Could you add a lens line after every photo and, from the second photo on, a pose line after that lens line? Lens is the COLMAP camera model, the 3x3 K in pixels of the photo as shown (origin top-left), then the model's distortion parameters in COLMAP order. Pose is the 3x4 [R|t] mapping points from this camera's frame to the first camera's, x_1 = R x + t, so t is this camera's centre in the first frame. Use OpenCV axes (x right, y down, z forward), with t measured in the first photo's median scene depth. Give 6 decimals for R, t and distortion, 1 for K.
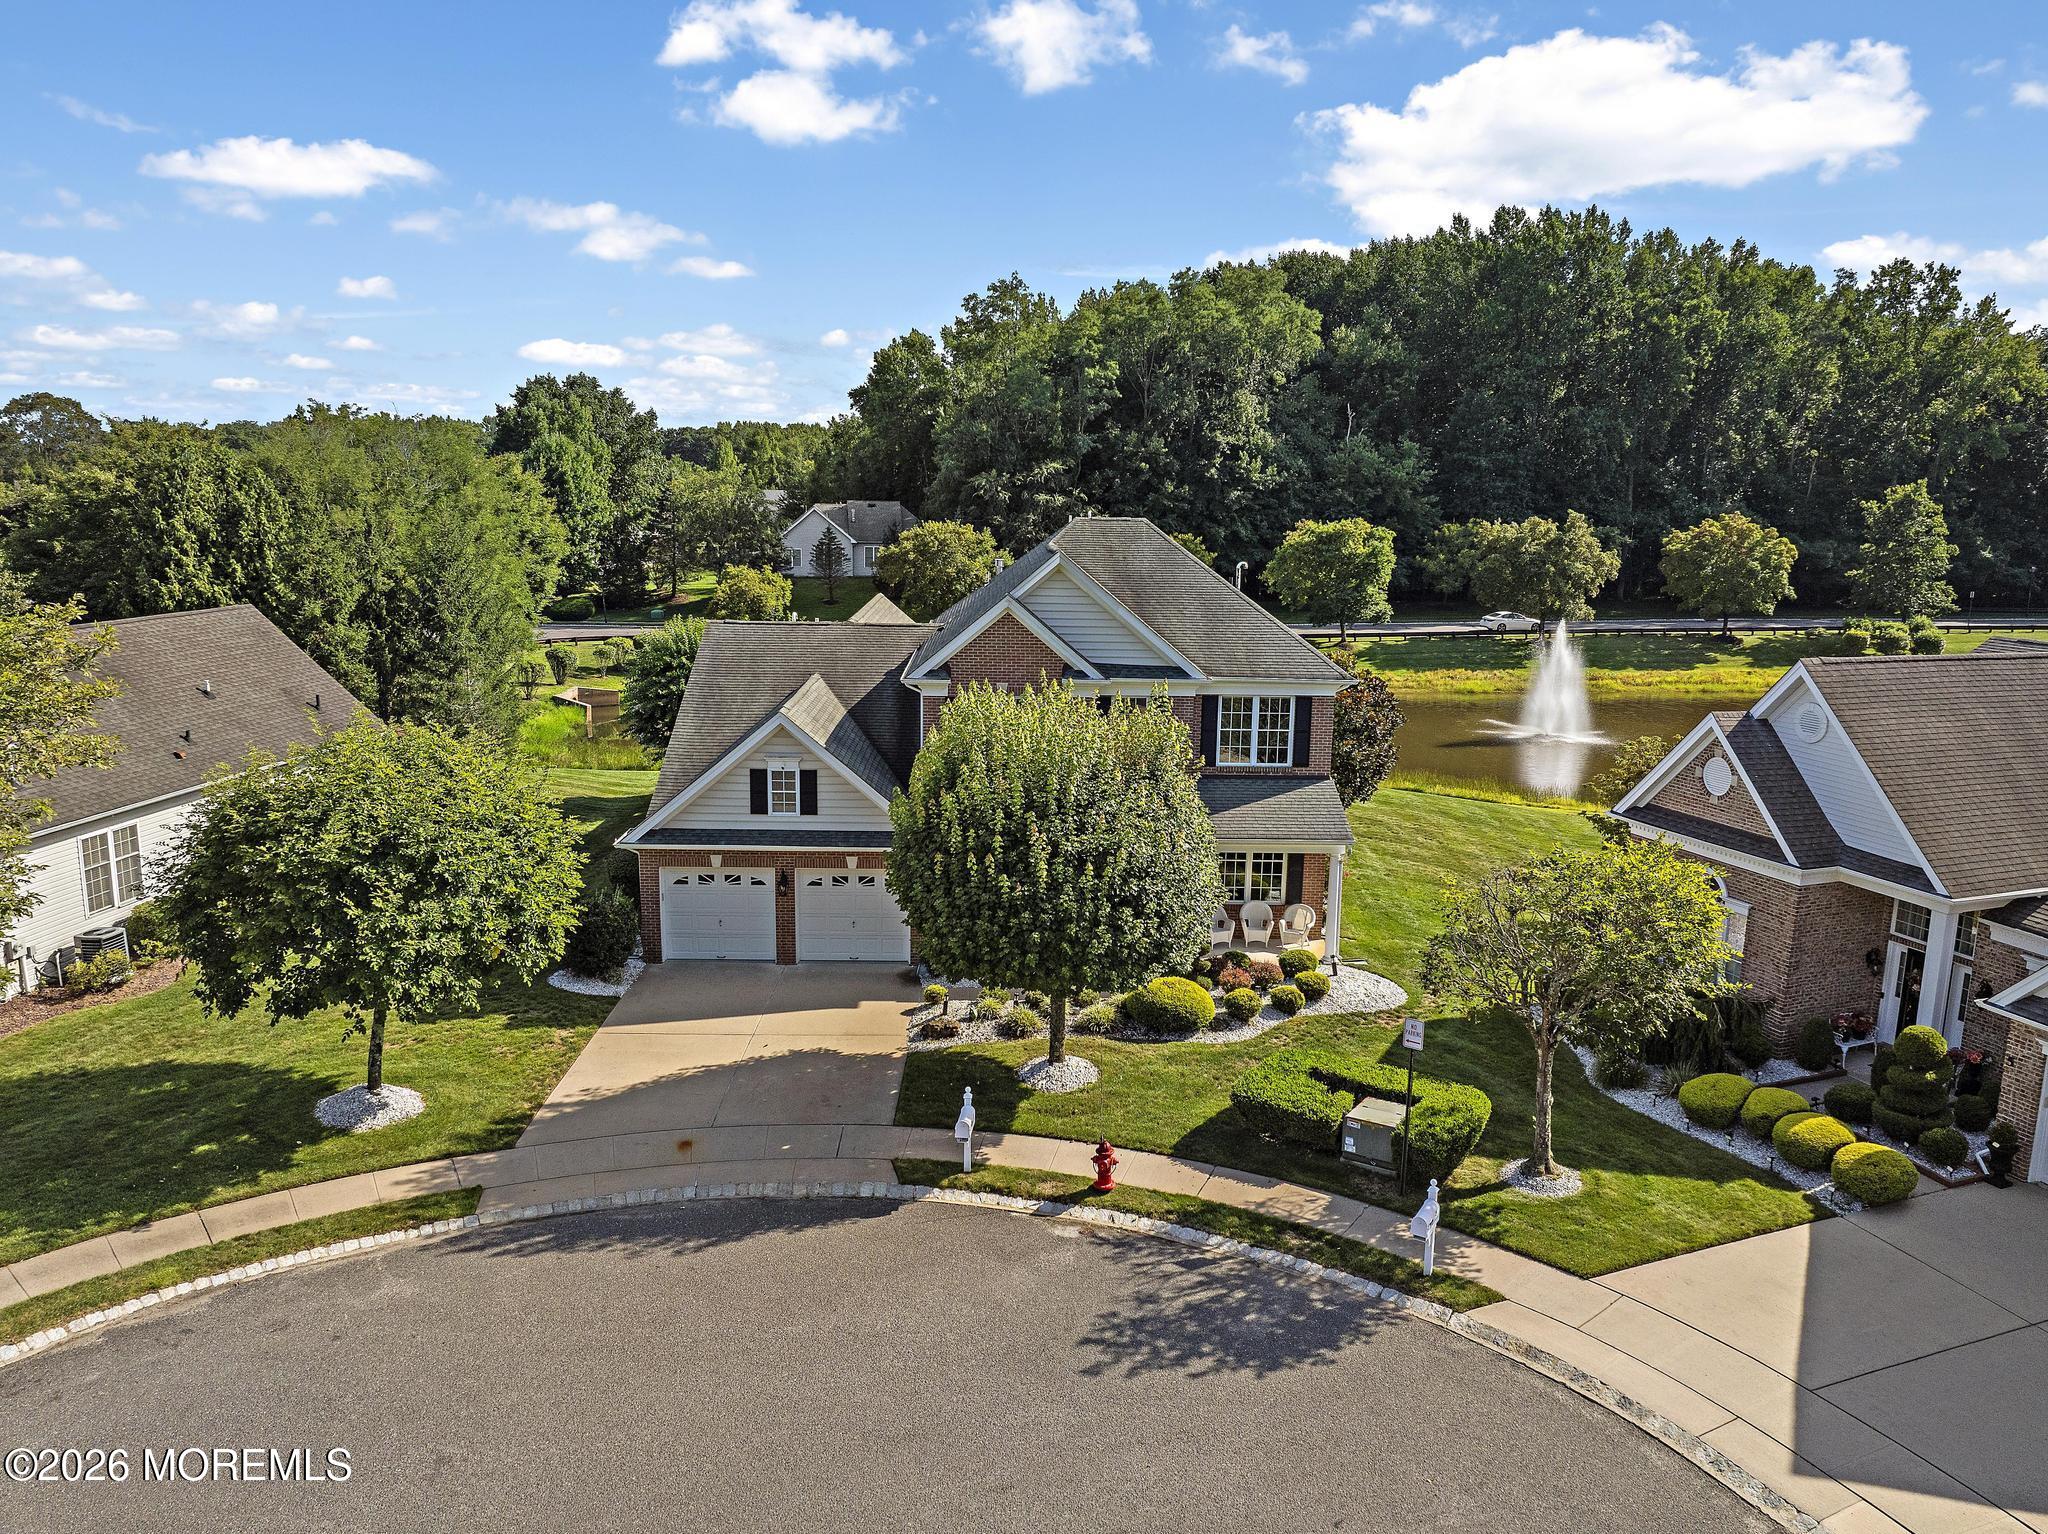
lens RADIAL K [[1440.9, 0, 1024.5], [0, 1440.9, 761.6], [0, 0, 1]] dist [-0.047755, 0.017580]
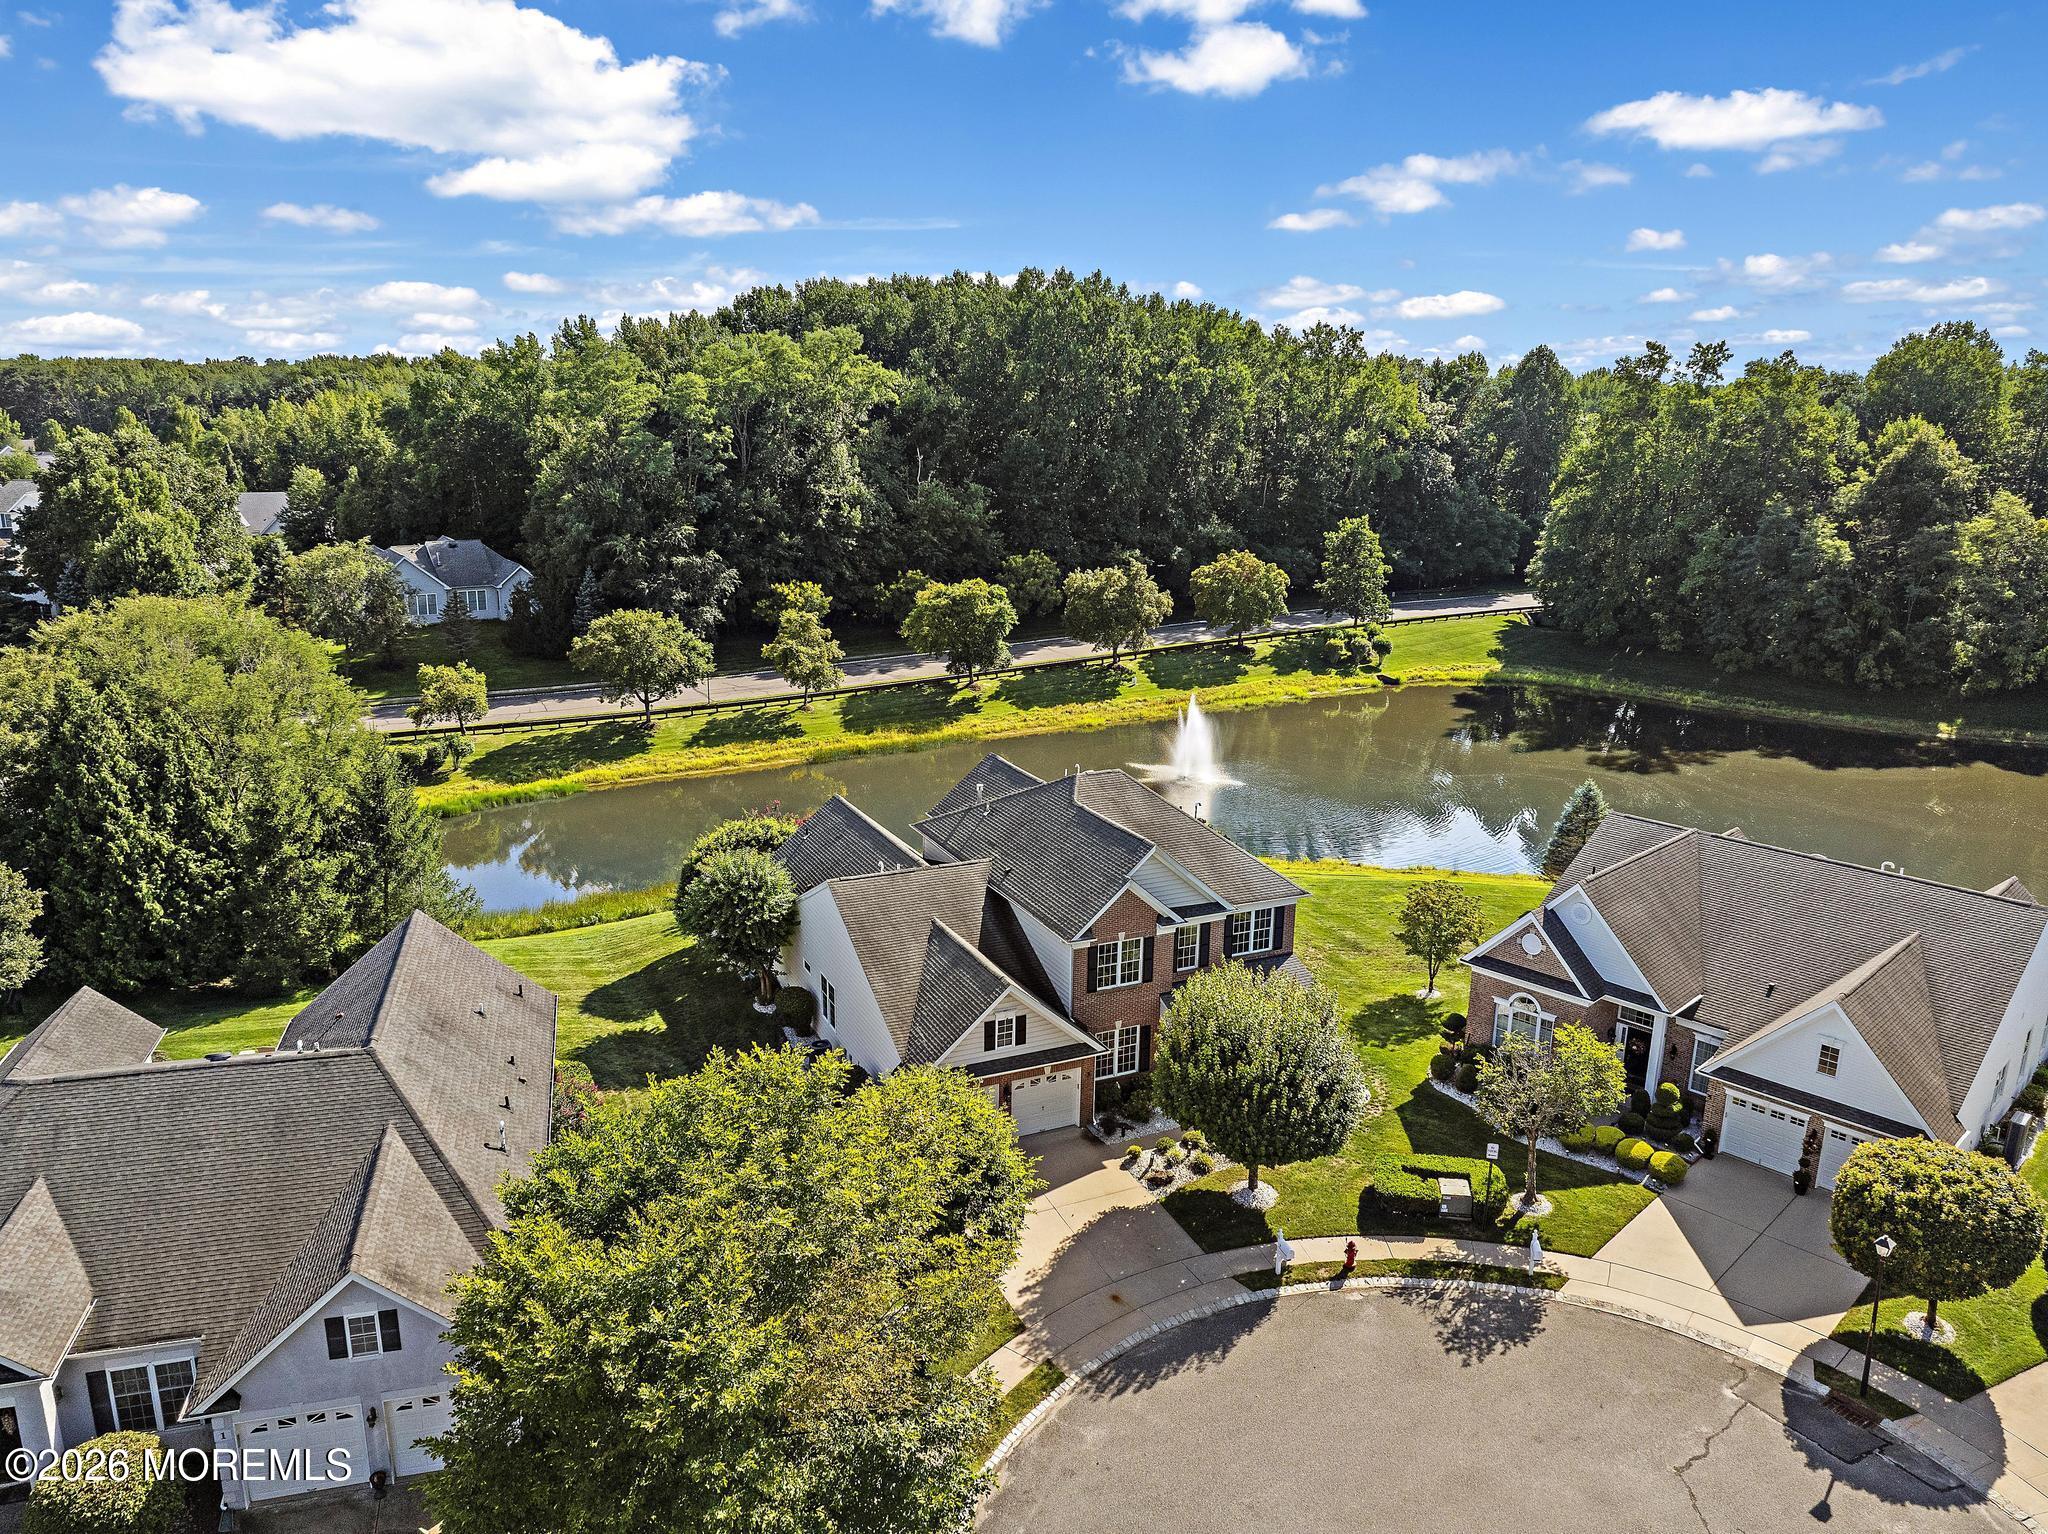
lens RADIAL K [[1440.9, 0, 1024.5], [0, 1440.9, 761.6], [0, 0, 1]] dist [-0.047755, 0.017580]
pose [[0.911900, -0.102604, 0.397380, -0.492639], [0.075660, 0.993678, 0.082947, -0.261417], [-0.403378, -0.045574, 0.913898, -0.230999]]
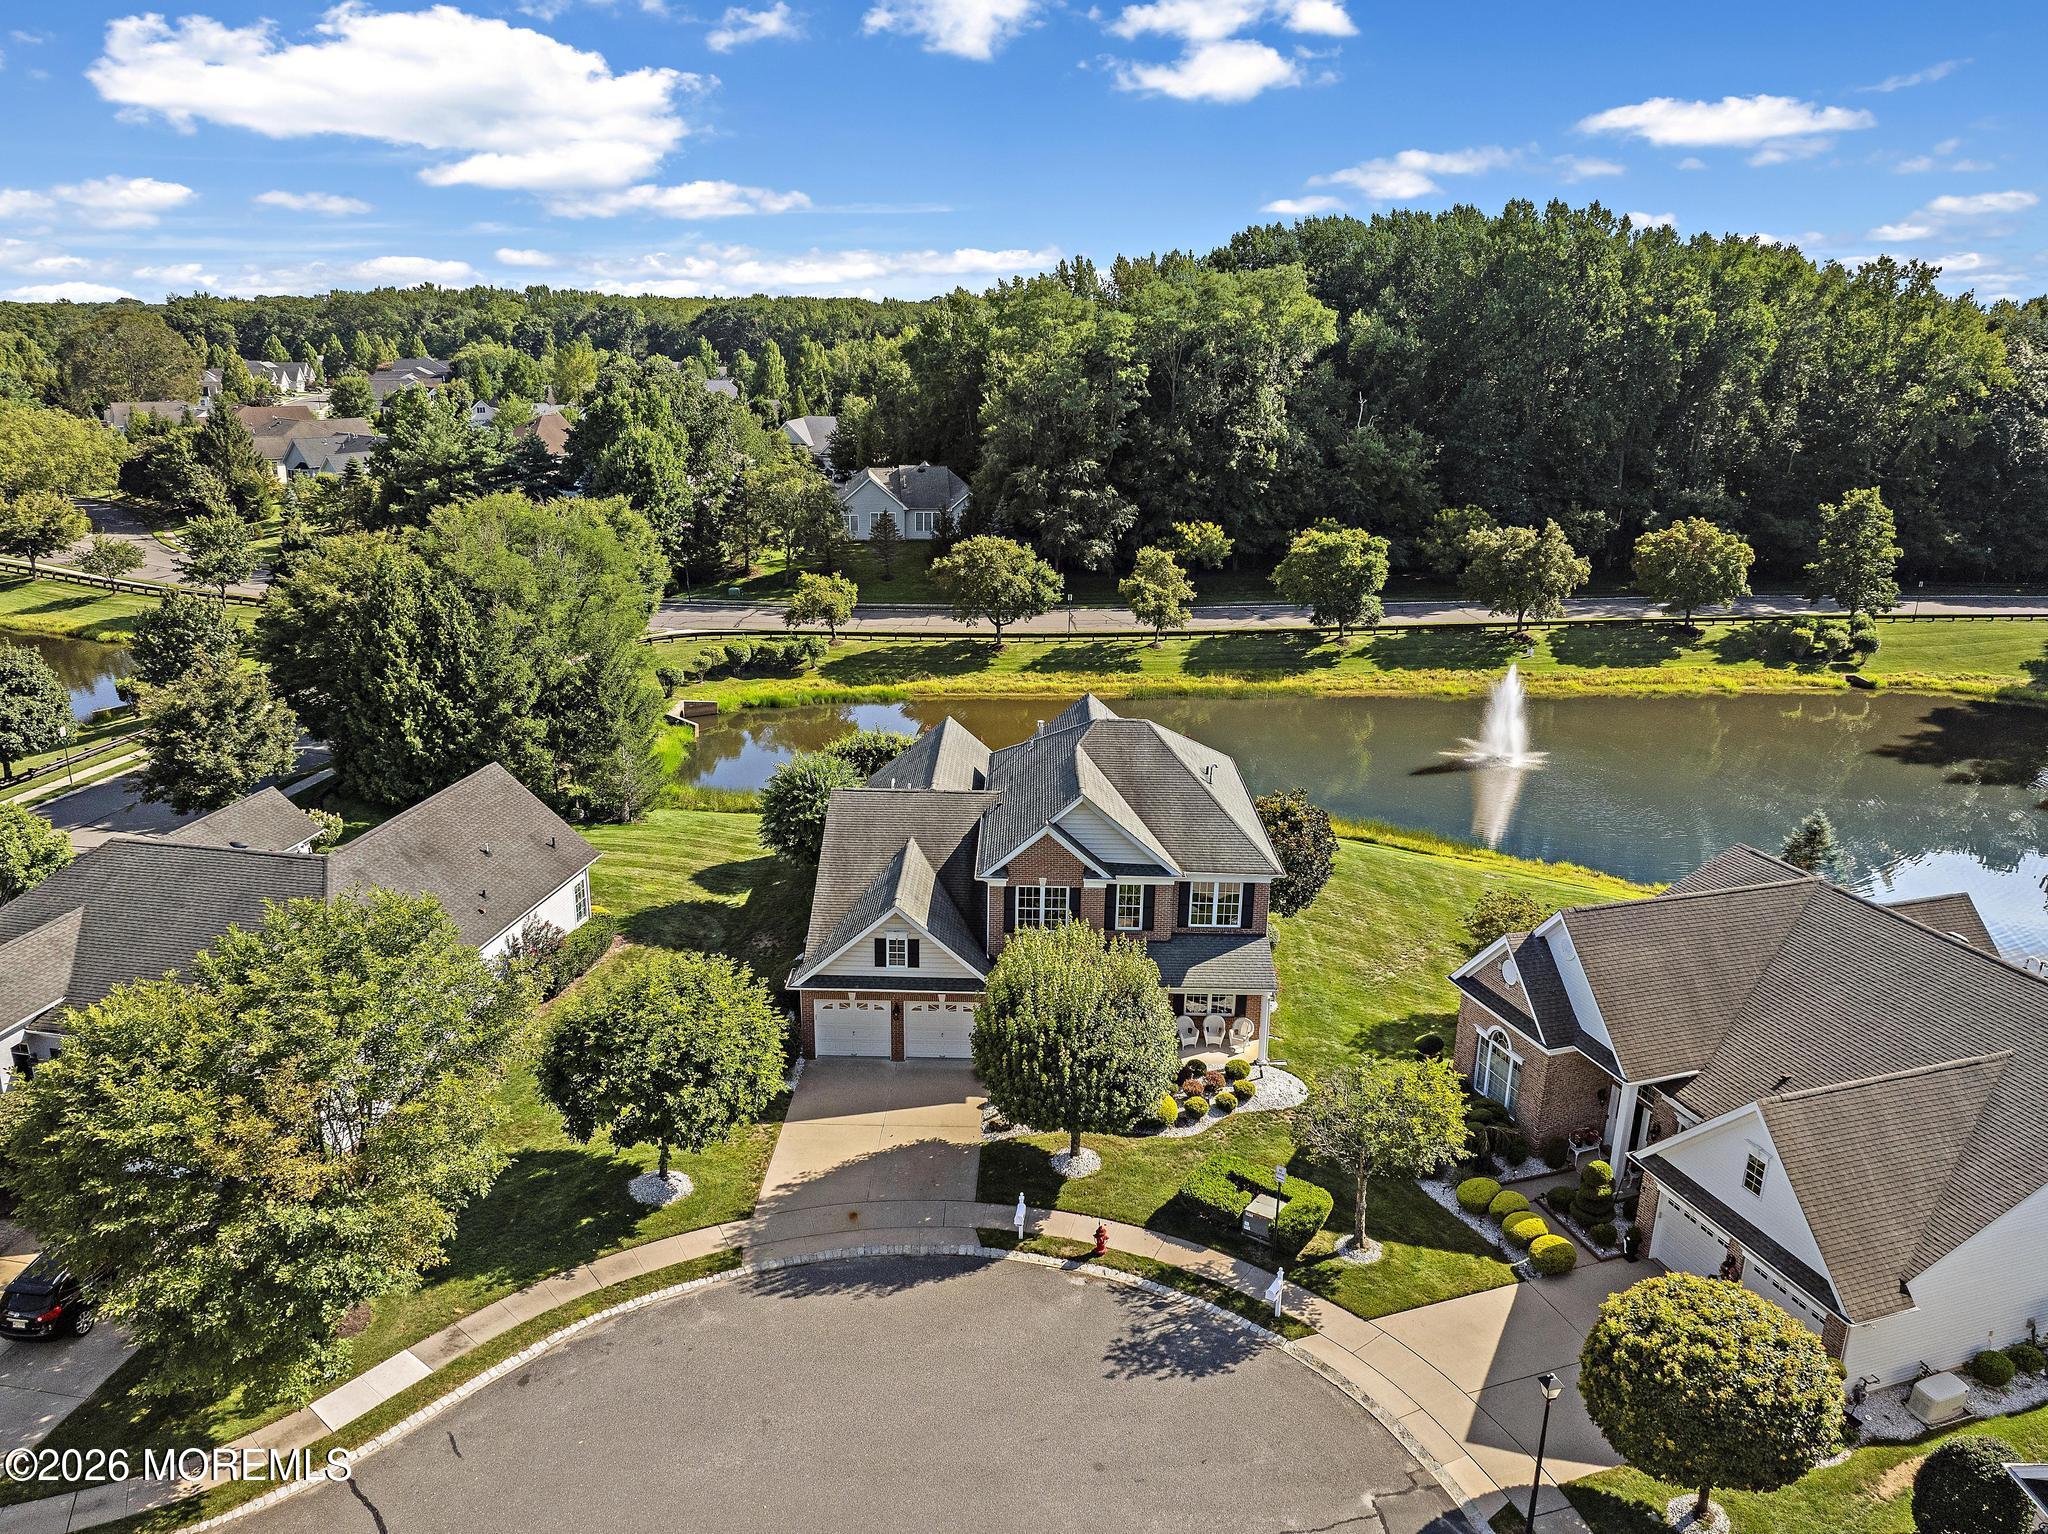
lens RADIAL K [[1437.2, 0, 1025.9], [0, 1437.2, 760.1], [0, 0, 1]] dist [-0.034826, -0.002748]
pose [[0.999685, 0.011329, -0.022399, -0.001077], [-0.008928, 0.994479, 0.104558, -0.236751], [0.023460, -0.104325, 0.994267, -0.327658]]
